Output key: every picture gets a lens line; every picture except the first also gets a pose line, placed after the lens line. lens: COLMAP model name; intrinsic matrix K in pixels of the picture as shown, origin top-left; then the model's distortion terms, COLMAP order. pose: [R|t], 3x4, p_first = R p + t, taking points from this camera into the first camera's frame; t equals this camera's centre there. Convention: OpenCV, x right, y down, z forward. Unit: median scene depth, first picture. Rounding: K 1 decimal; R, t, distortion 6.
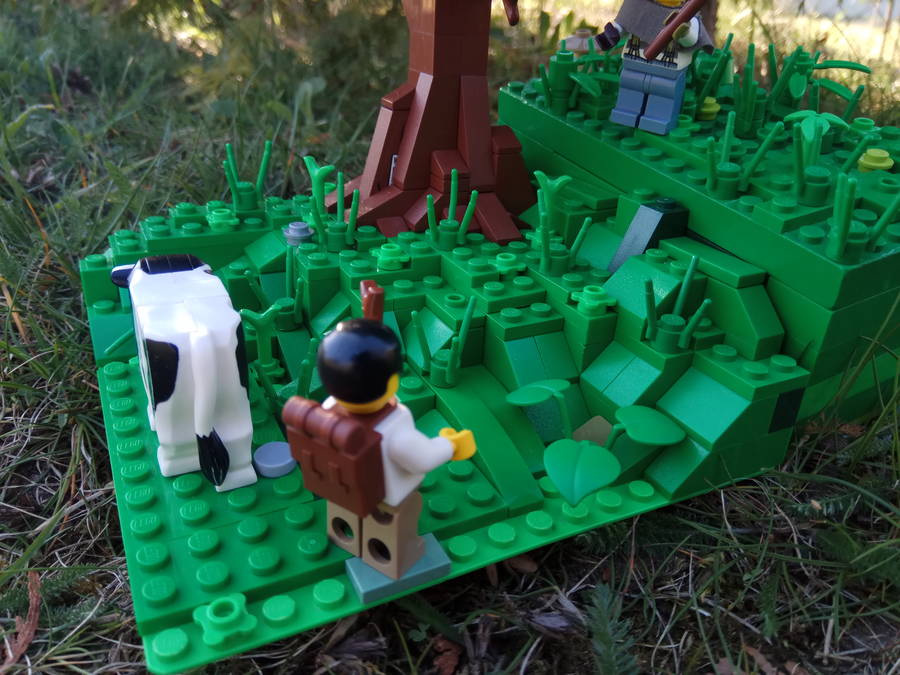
lens RADIAL K [[720.4, 0, 450.0], [0, 720.4, 337.5], [0, 0, 1]] dist [0.035807, -0.007599]
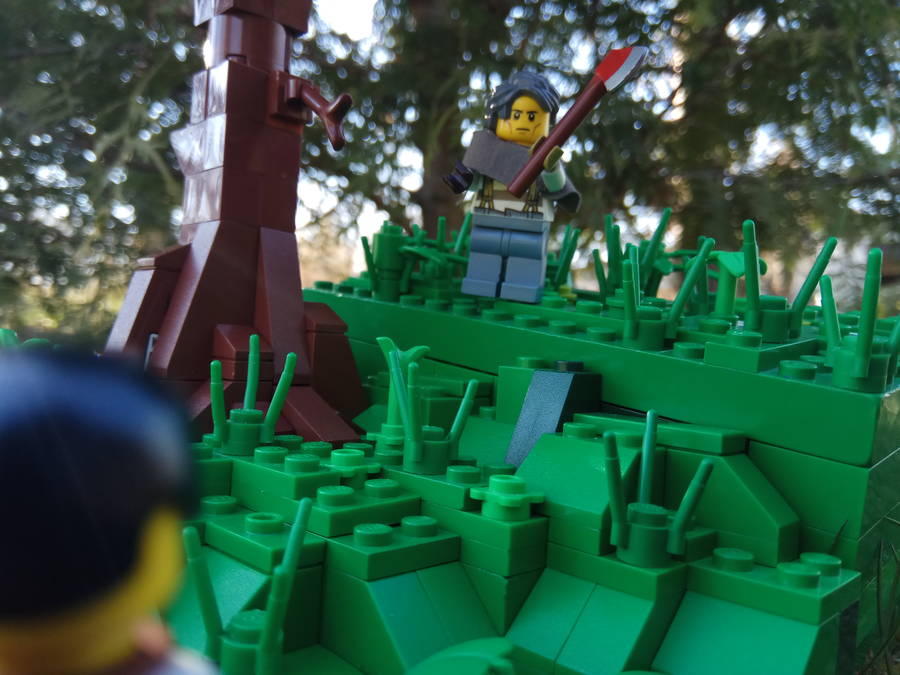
lens RADIAL K [[720.4, 0, 450.0], [0, 720.4, 337.5], [0, 0, 1]] dist [0.035807, -0.007599]
pose [[0.947545, 0.017194, 0.319161, -0.039737], [0.125679, 0.898075, -0.421504, 0.075590], [-0.293878, 0.439506, 0.848805, 0.444920]]
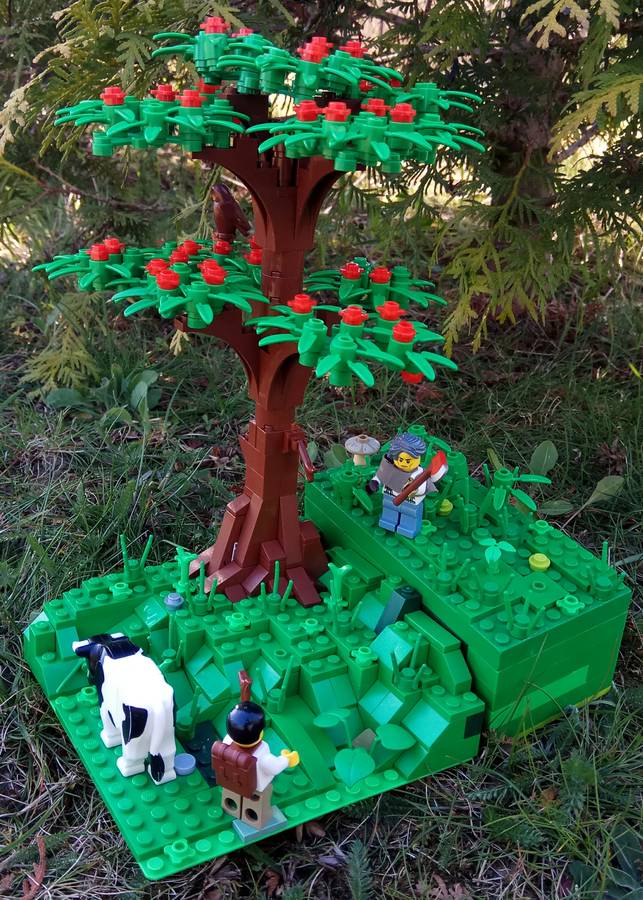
lens RADIAL K [[945.1, 0, 289.8], [0, 945.1, 448.5], [0, 0, 1]] dist [0.048266, 0.012264]
pose [[0.998451, -0.011957, 0.054338, -0.086135], [0.017083, 0.995343, -0.094871, -0.320558], [-0.052951, 0.095652, 0.994005, -1.194187]]
